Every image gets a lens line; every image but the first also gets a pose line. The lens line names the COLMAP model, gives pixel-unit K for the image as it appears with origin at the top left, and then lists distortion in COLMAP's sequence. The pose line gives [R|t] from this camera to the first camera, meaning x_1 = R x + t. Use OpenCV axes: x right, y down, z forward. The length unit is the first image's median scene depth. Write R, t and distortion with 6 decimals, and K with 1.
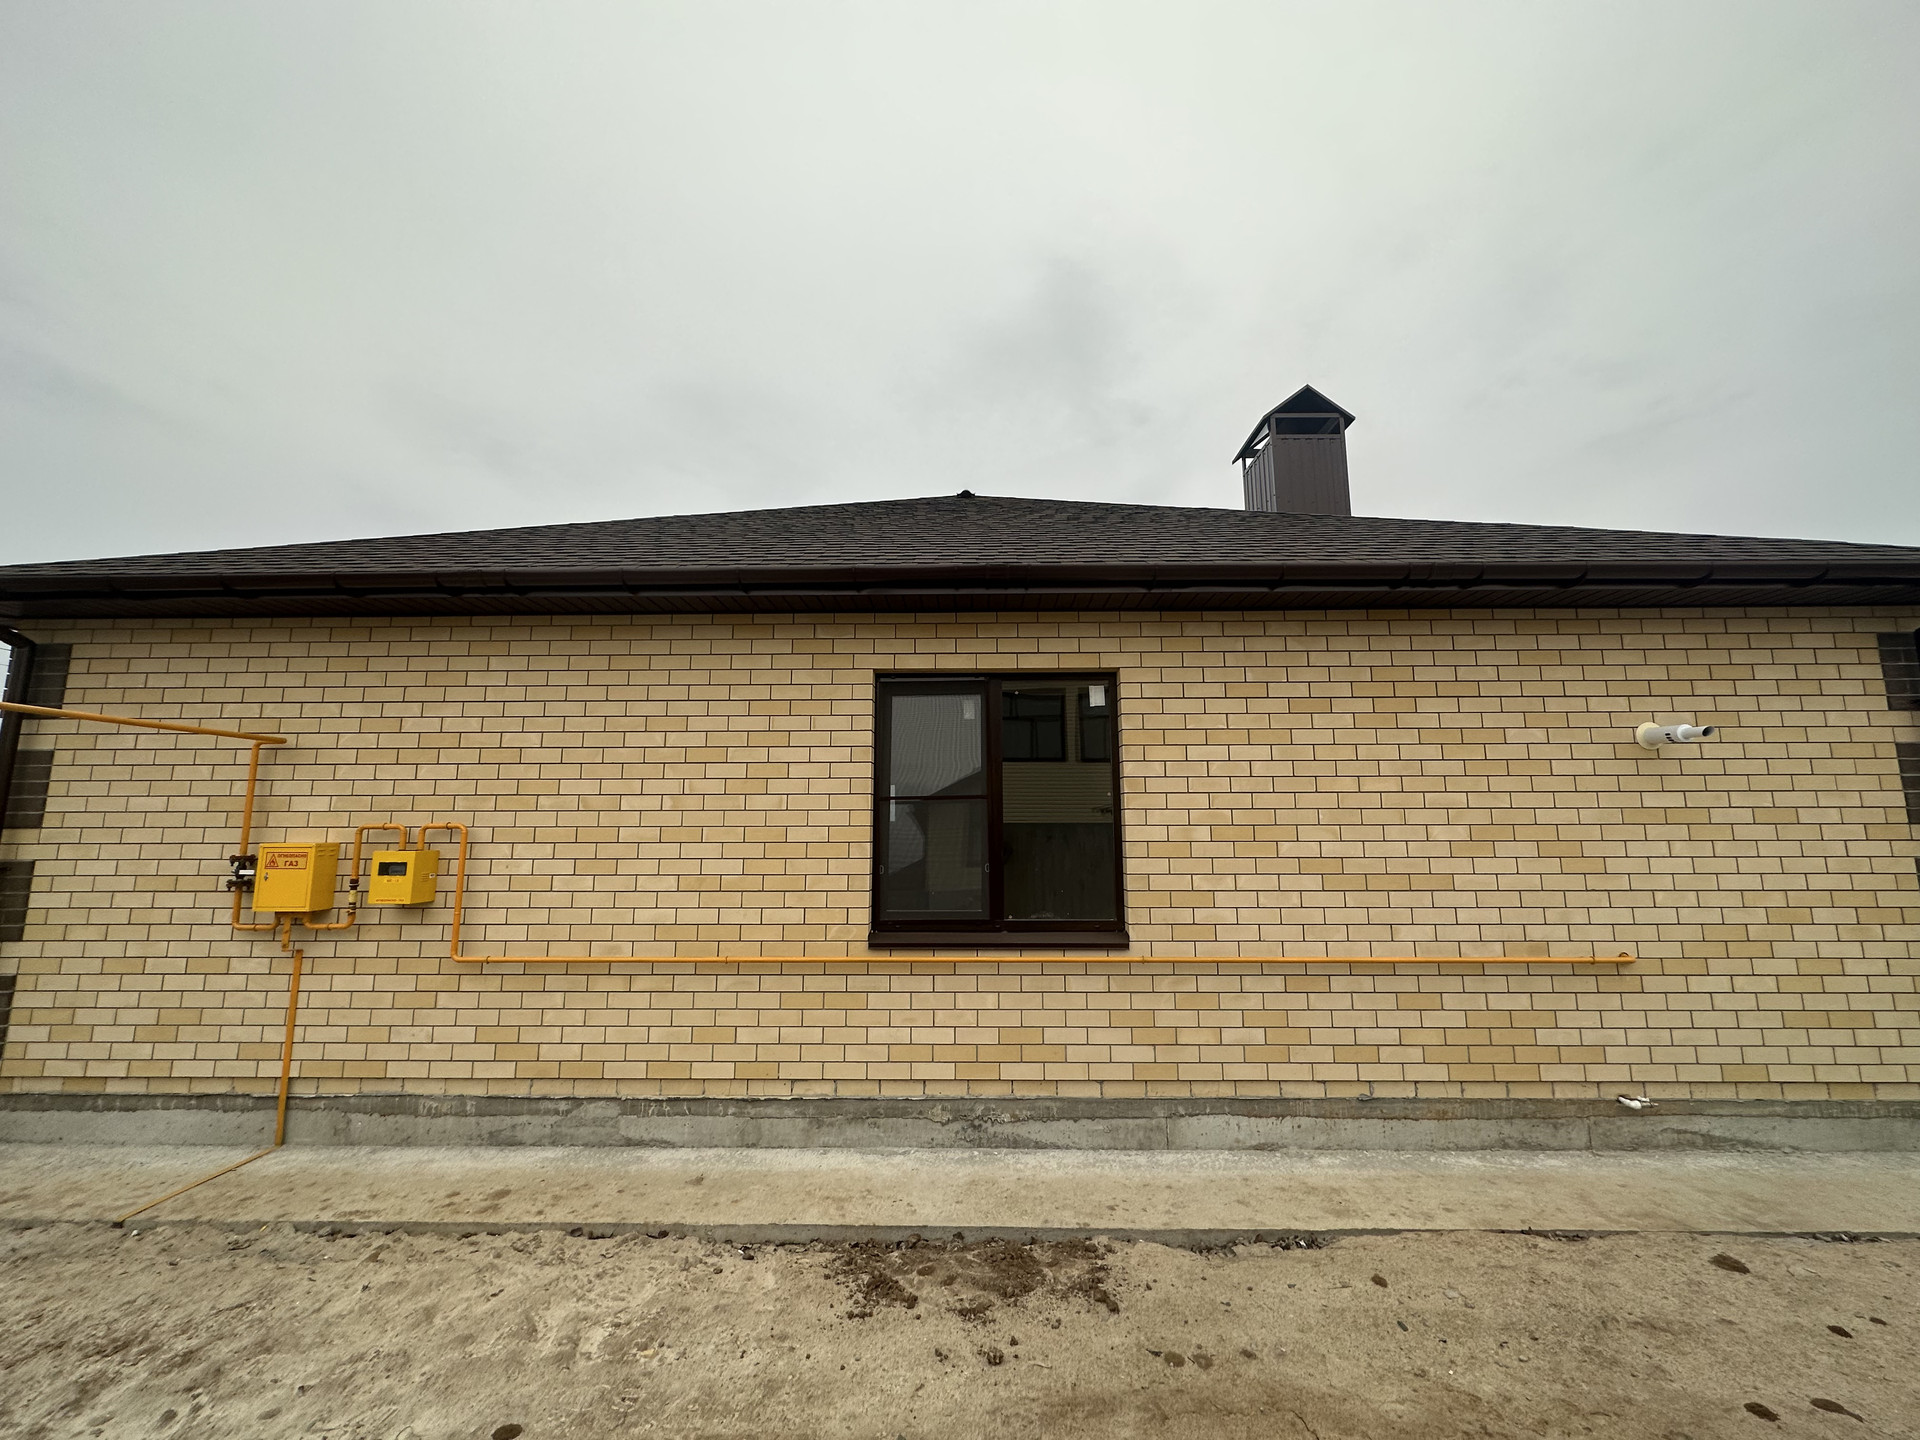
lens RADIAL K [[771.6, 0, 960.0], [0, 771.6, 720.0], [0, 0, 1]] dist [0.001836, 0.000019]
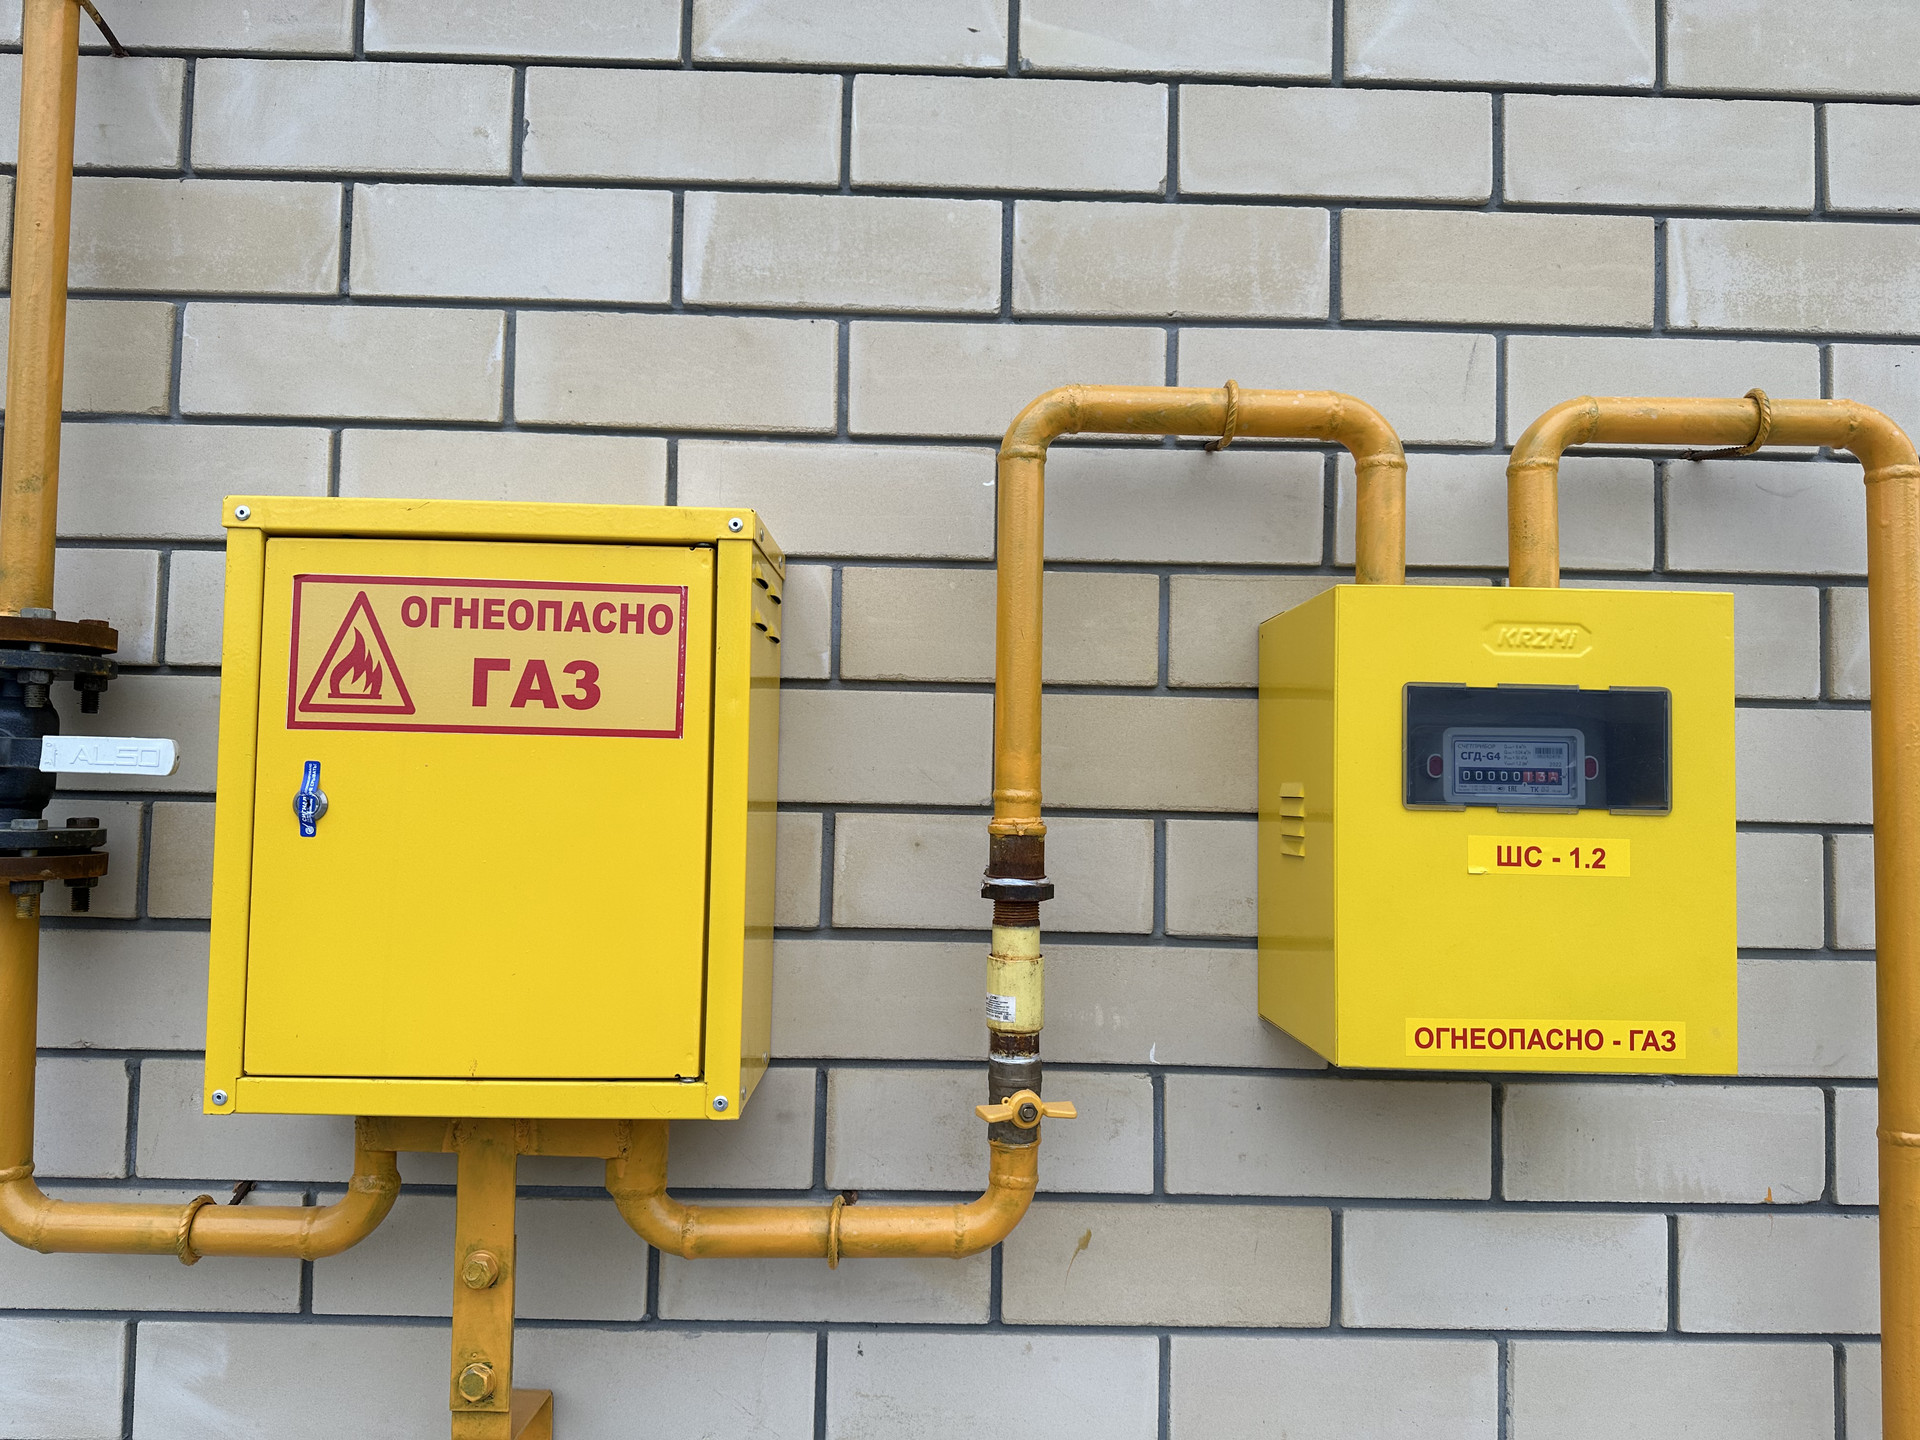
lens RADIAL K [[1497.7, 0, 960.0], [0, 1497.7, 720.0], [0, 0, 1]] dist [-0.002224, -0.001129]
pose [[0.999100, 0.024767, 0.034448, -0.816953], [-0.027709, 0.995758, 0.087736, 0.171334], [-0.032129, -0.088611, 0.995548, 0.788115]]
